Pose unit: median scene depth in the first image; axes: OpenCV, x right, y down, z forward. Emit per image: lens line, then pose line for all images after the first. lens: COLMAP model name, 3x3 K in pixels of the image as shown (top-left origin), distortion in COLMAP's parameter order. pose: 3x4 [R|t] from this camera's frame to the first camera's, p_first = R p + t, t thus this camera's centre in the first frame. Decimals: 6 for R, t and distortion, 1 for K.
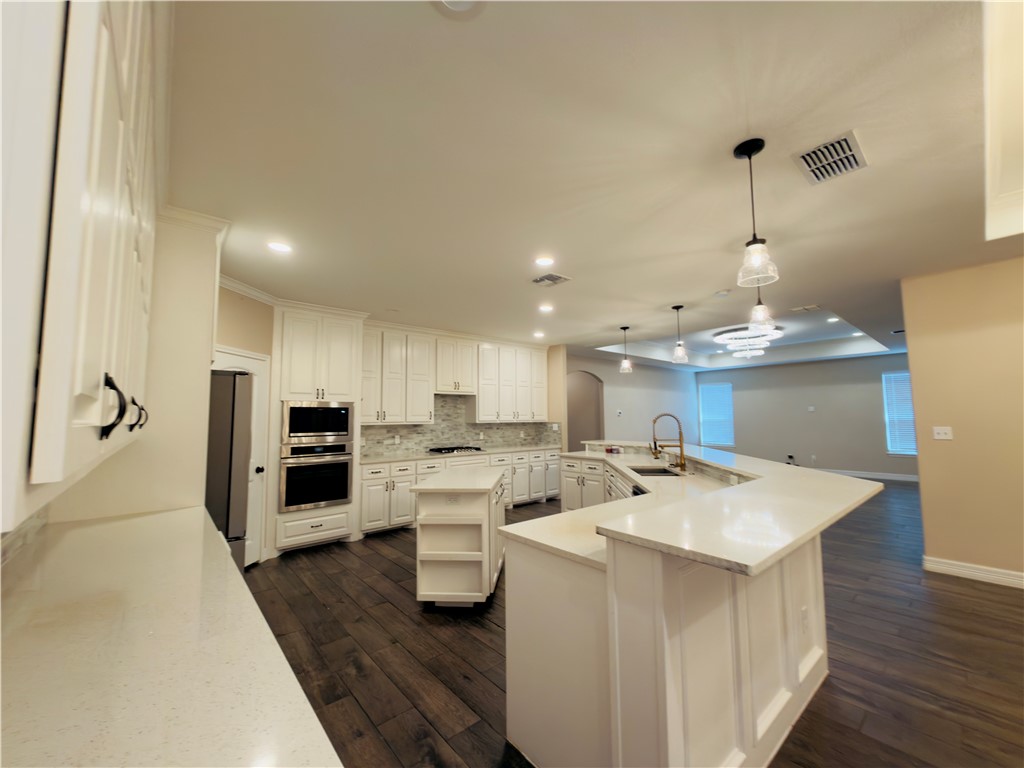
lens RADIAL K [[407.5, 0, 509.0], [0, 407.5, 386.3], [0, 0, 1]] dist [0.000578, -0.000196]
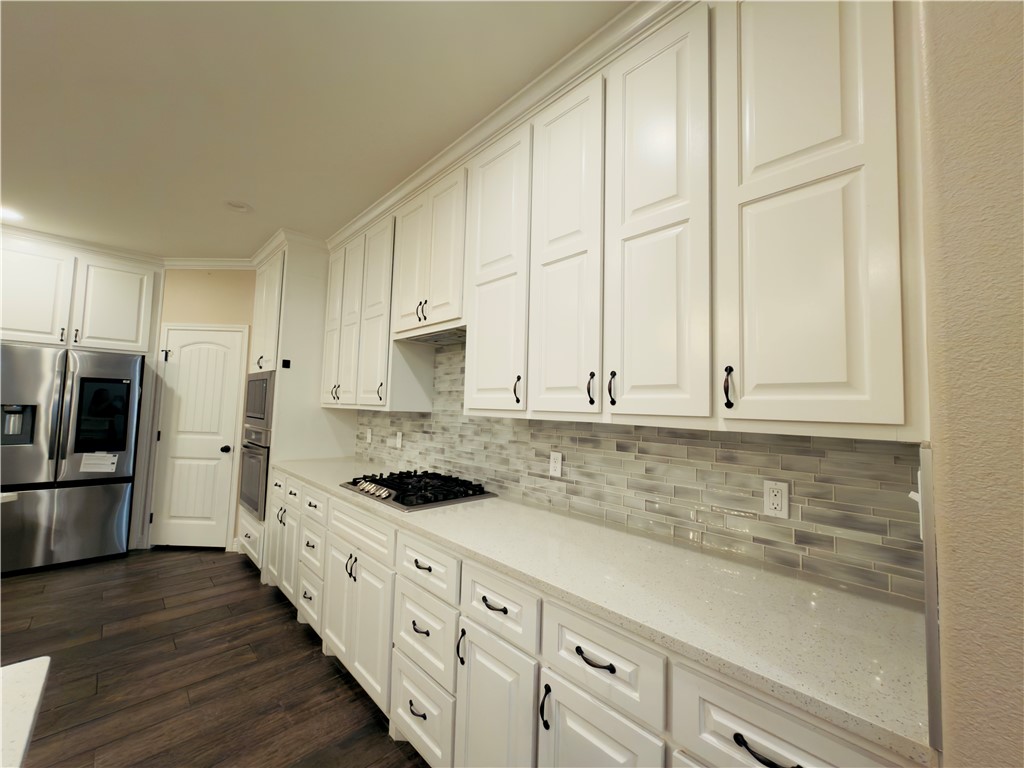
lens RADIAL K [[407.5, 0, 513.9], [0, 407.5, 382.9], [0, 0, 1]] dist [0.000578, -0.000196]
pose [[0.064523, -0.051173, -0.996603, 0.274199], [0.044832, 0.997825, -0.048333, 0.097450], [0.996909, -0.041561, 0.066677, 1.206943]]
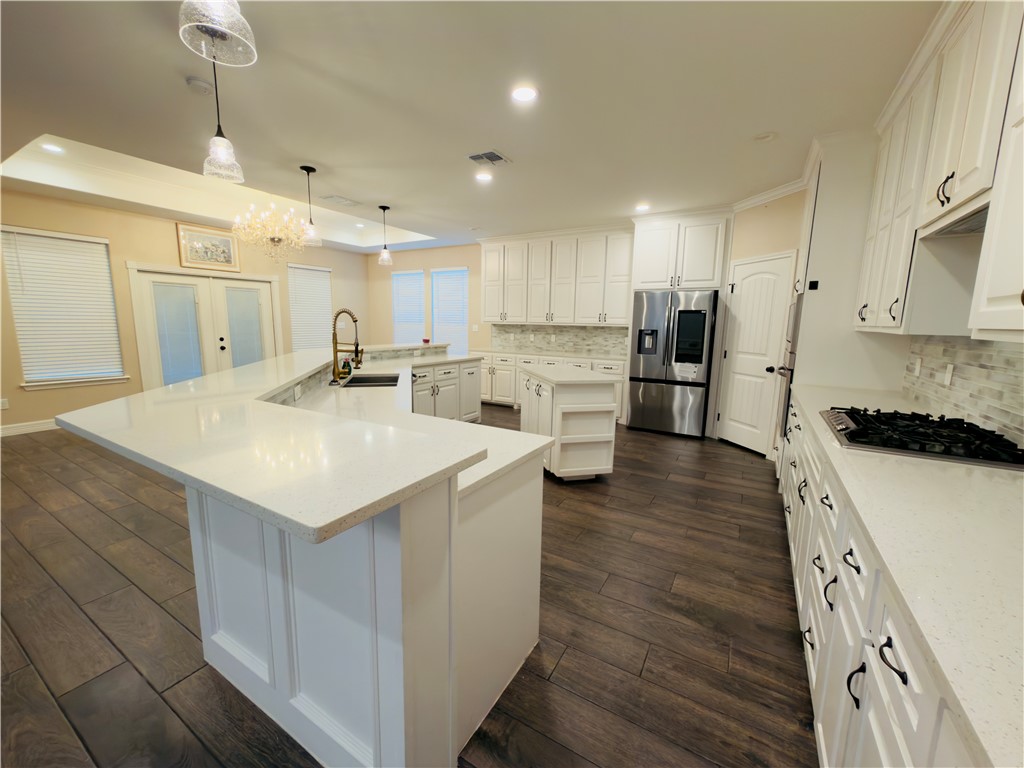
lens RADIAL K [[407.5, 0, 512.3], [0, 407.5, 383.6], [0, 0, 1]] dist [0.000578, -0.000196]
pose [[-0.947413, 0.044962, -0.316839, 0.249070], [0.019147, 0.996271, 0.084127, 0.107301], [0.319440, 0.073637, -0.944741, 1.331826]]
